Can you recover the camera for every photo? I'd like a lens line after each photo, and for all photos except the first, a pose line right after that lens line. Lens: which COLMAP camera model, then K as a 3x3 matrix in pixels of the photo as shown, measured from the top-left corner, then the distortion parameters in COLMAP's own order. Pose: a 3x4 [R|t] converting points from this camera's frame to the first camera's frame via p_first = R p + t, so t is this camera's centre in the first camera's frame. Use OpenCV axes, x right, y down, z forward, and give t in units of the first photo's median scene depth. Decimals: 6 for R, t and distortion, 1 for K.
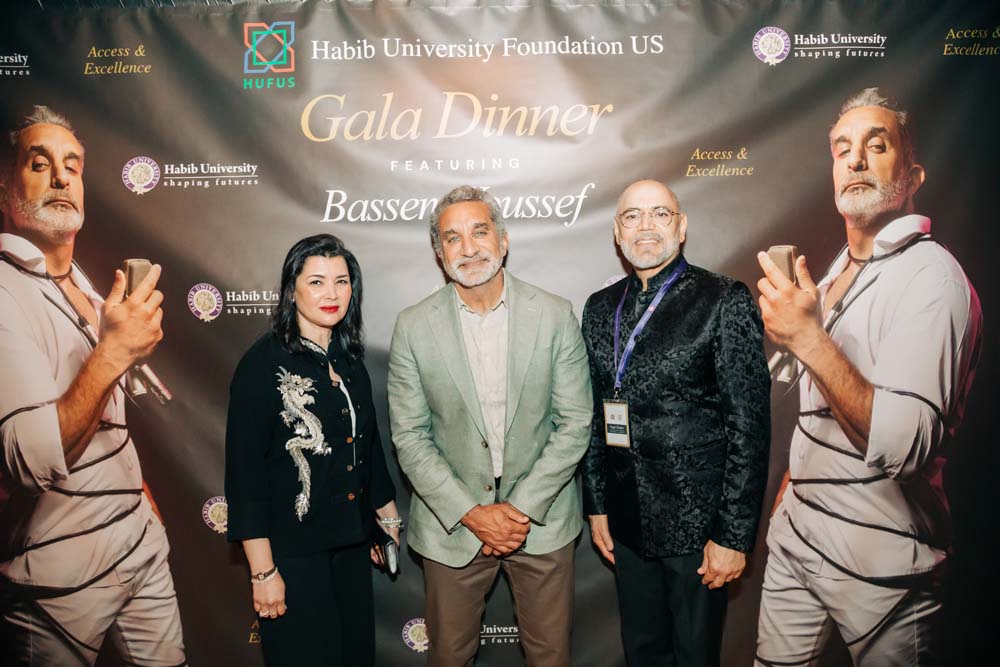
lens RADIAL K [[977.9, 0, 486.0], [0, 977.9, 324.1], [0, 0, 1]] dist [-0.124365, 0.105484]
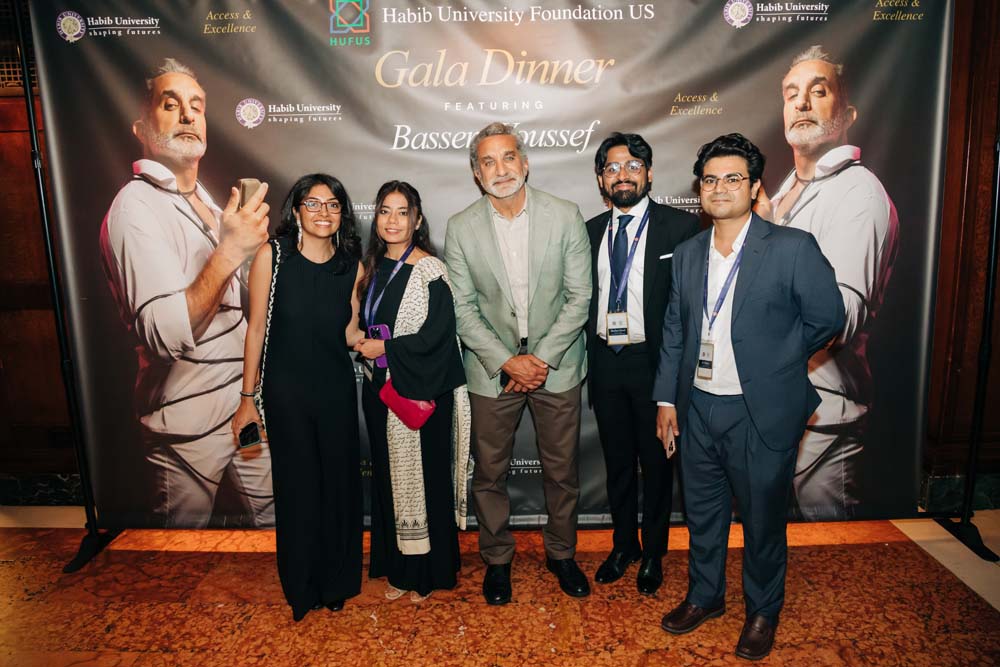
lens RADIAL K [[977.9, 0, 505.7], [0, 977.9, 362.1], [0, 0, 1]] dist [-0.124365, 0.105484]
pose [[0.999972, 0.002467, -0.007035, -0.005165], [-0.001681, 0.993981, 0.109543, 0.034820], [0.007263, -0.109528, 0.993957, -0.318009]]
